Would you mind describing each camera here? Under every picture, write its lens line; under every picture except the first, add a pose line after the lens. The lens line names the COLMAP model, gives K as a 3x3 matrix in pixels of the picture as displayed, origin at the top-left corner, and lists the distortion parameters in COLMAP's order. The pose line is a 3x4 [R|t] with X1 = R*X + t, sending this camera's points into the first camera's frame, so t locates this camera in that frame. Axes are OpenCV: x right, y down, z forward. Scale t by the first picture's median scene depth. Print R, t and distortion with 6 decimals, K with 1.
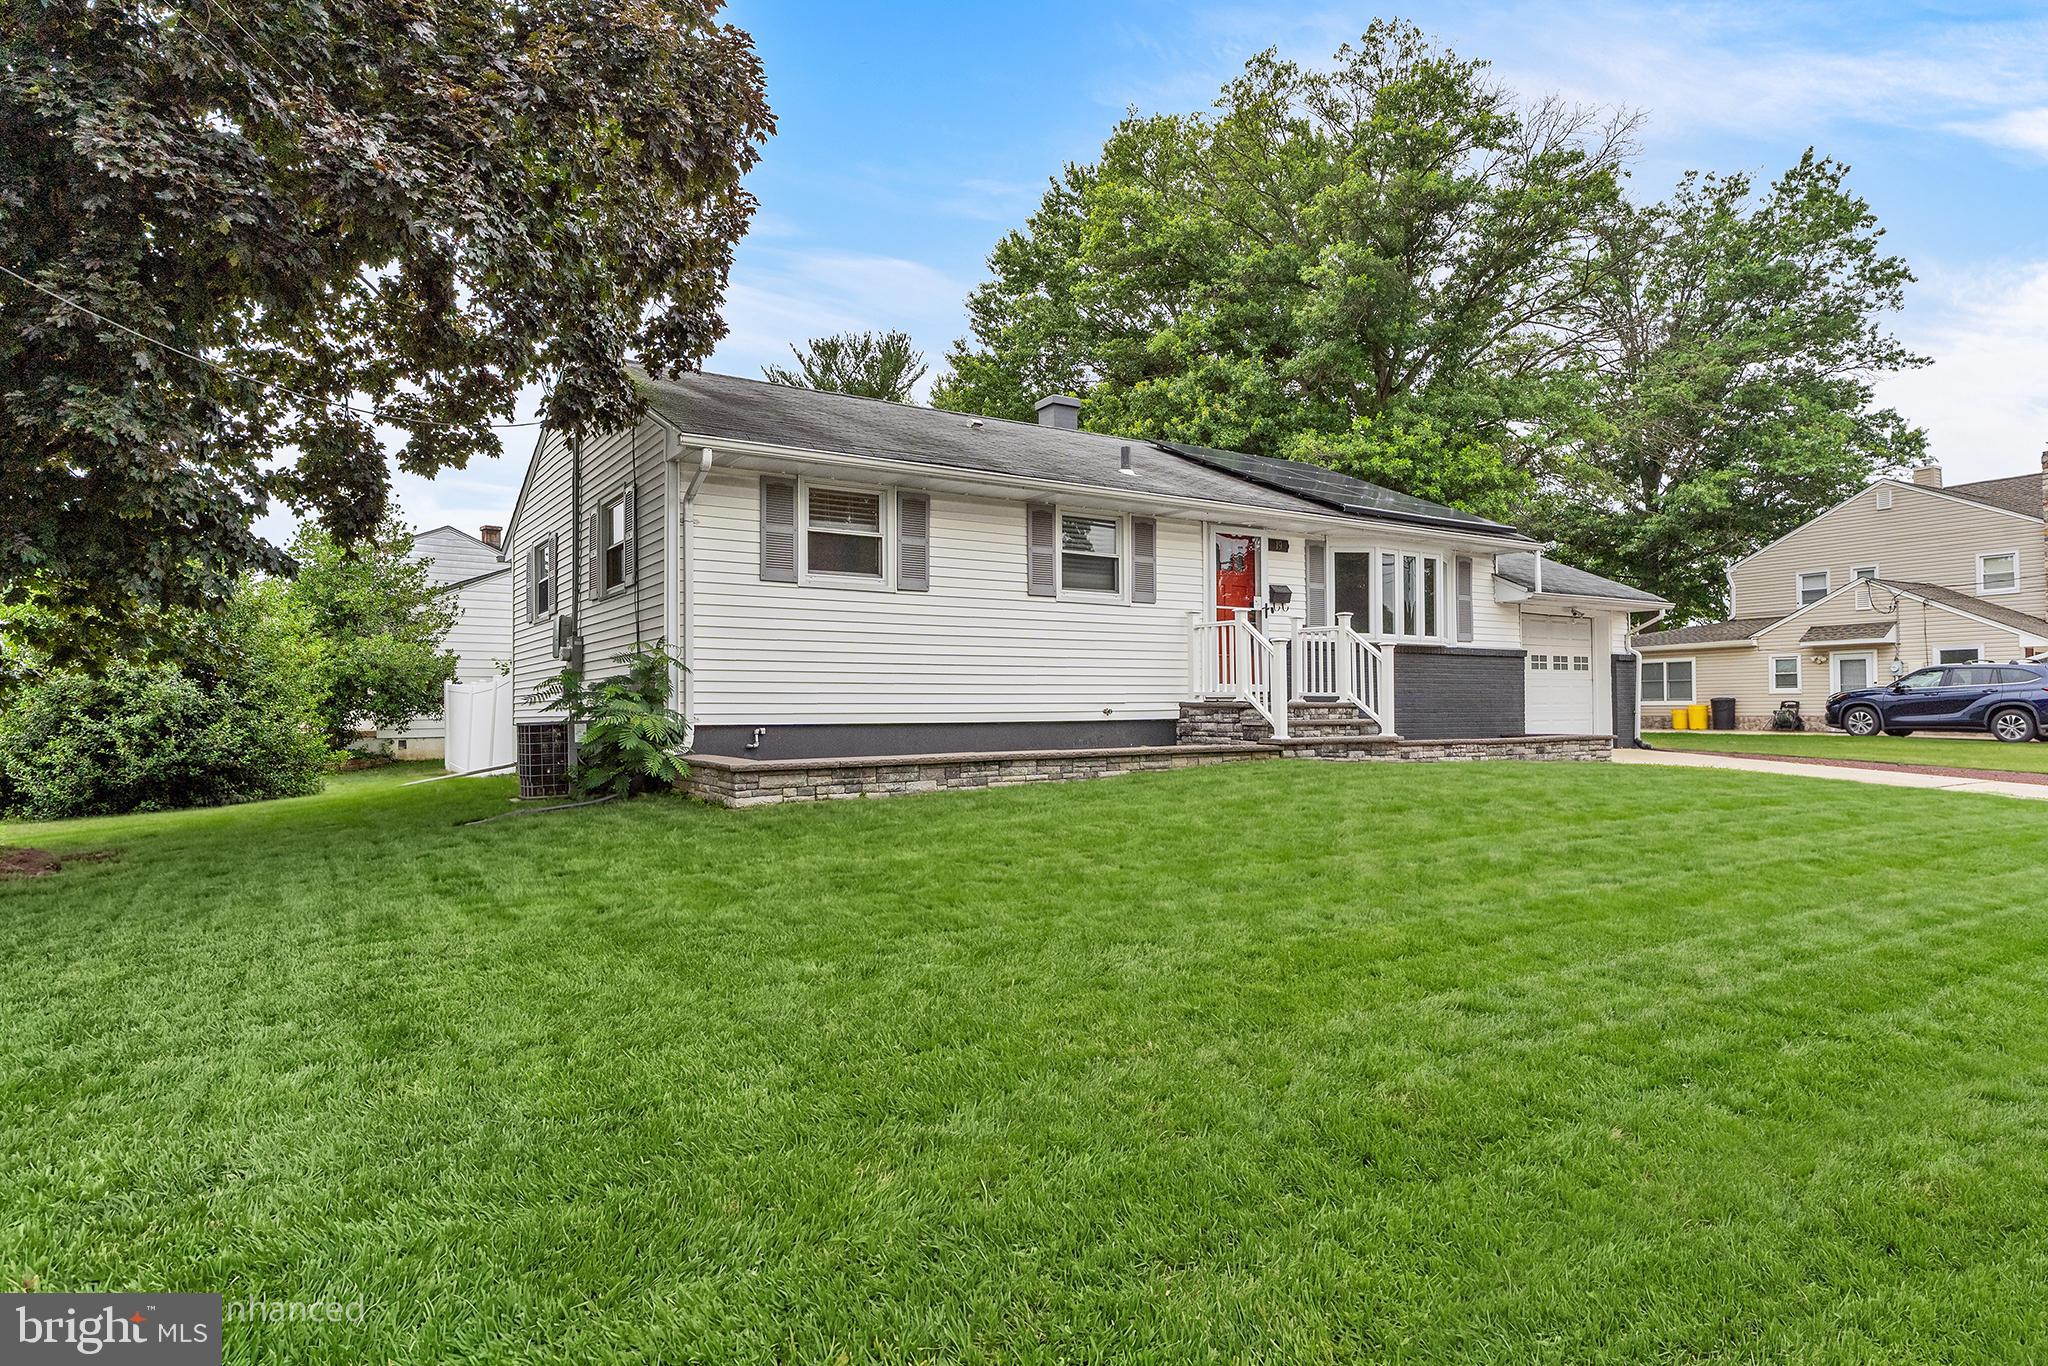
lens RADIAL K [[1189.4, 0, 1051.7], [0, 1189.4, 687.4], [0, 0, 1]] dist [-0.005377, 0.000165]
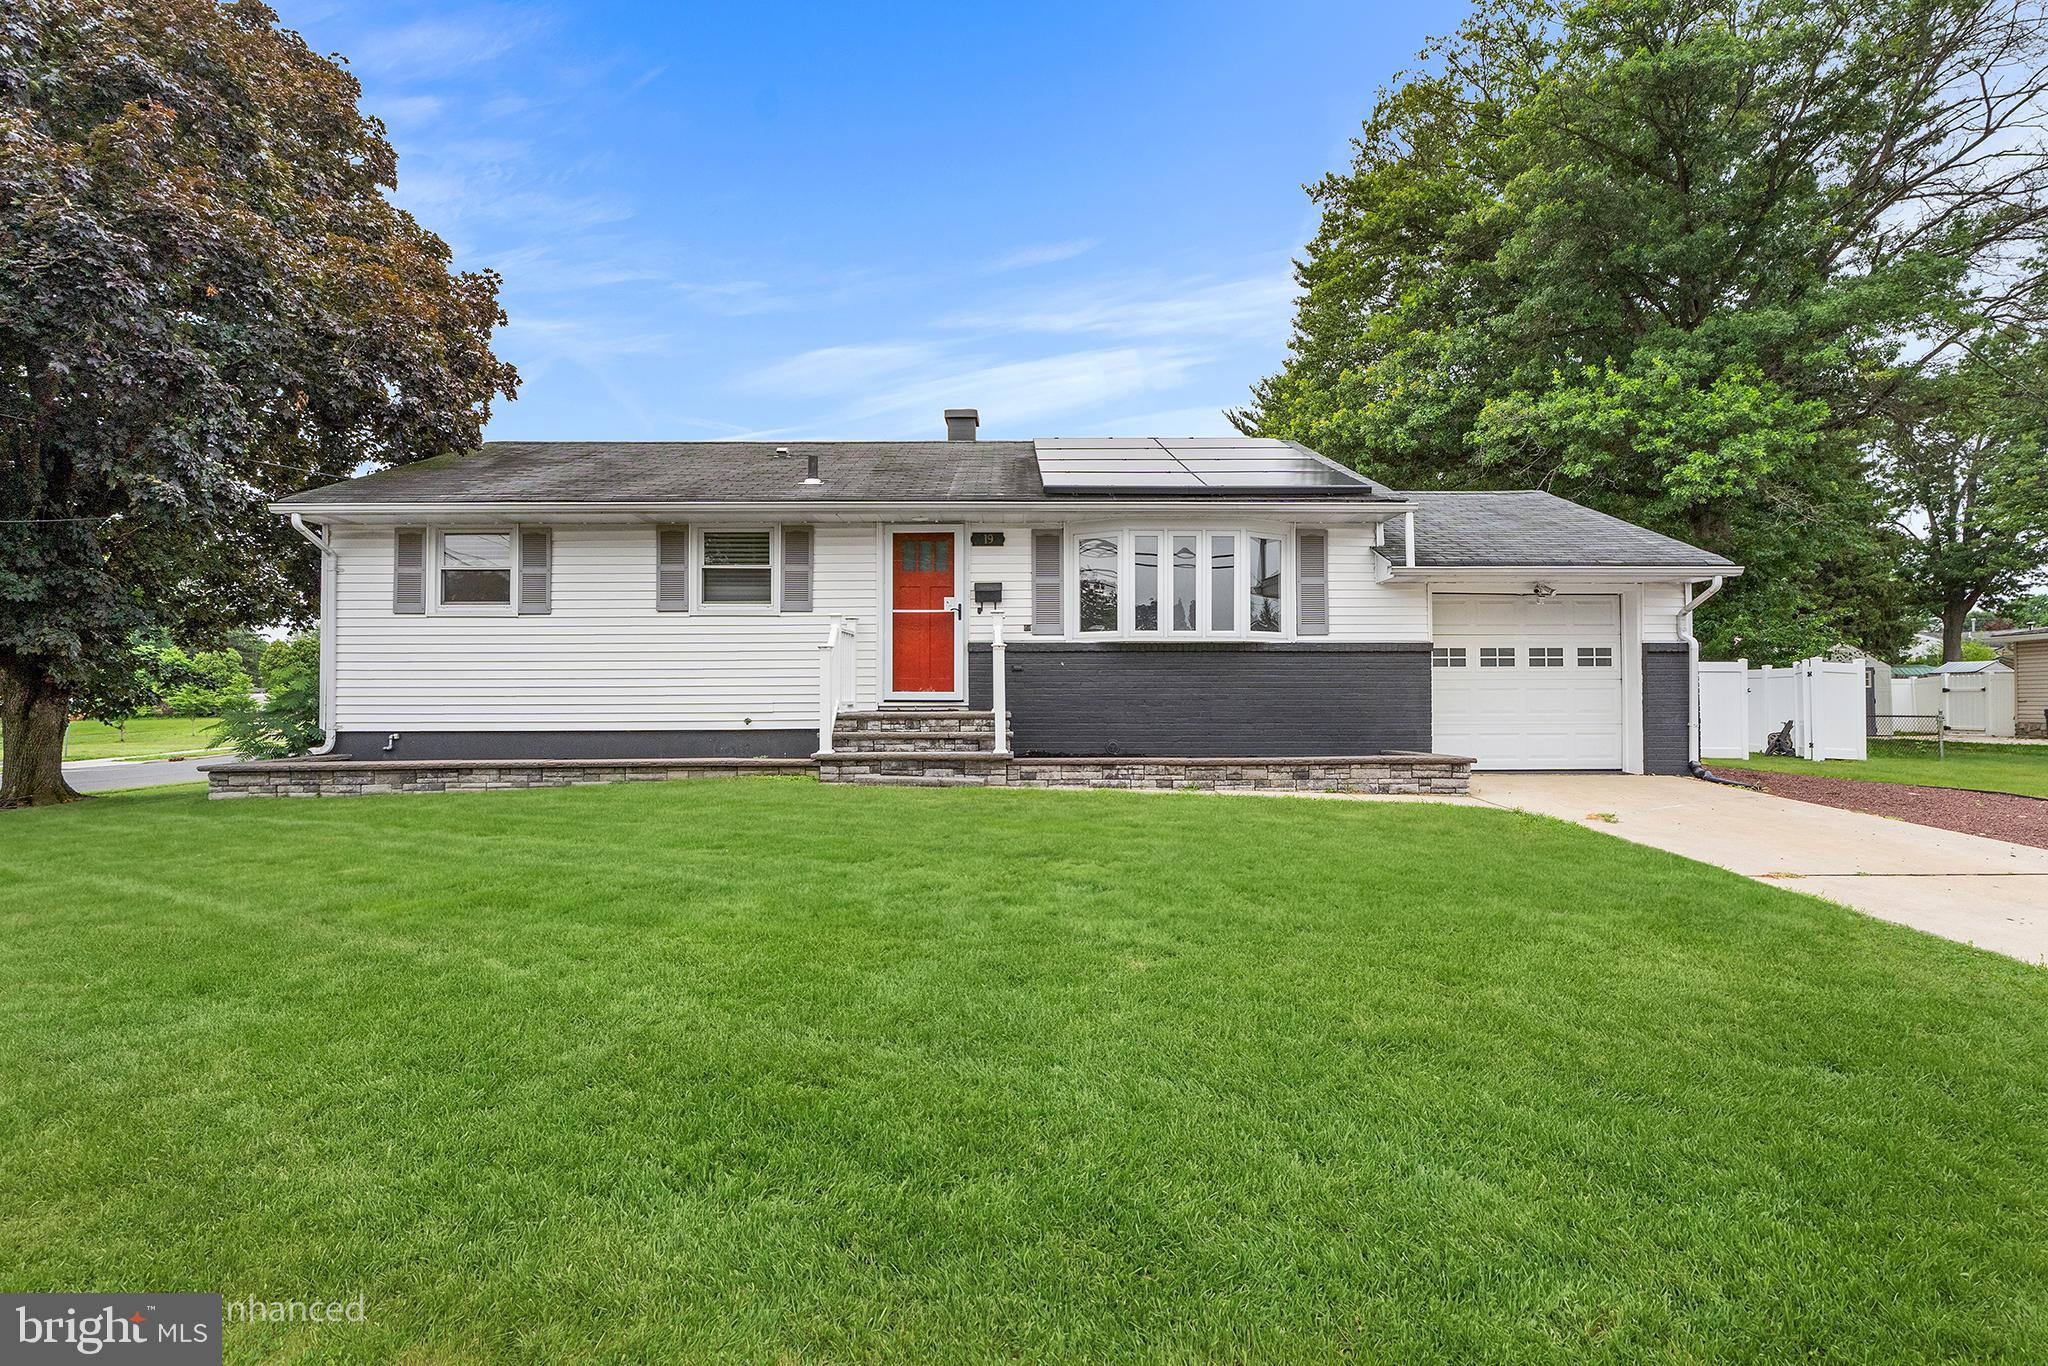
lens RADIAL K [[906.5, 0, 1023.8], [0, 906.5, 713.0], [0, 0, 1]] dist [-0.024975, 0.000111]
pose [[0.834823, 0.003098, -0.550510, 0.654126], [0.009979, 0.999735, 0.020758, -0.000450], [0.550429, -0.022823, 0.834570, 0.475157]]
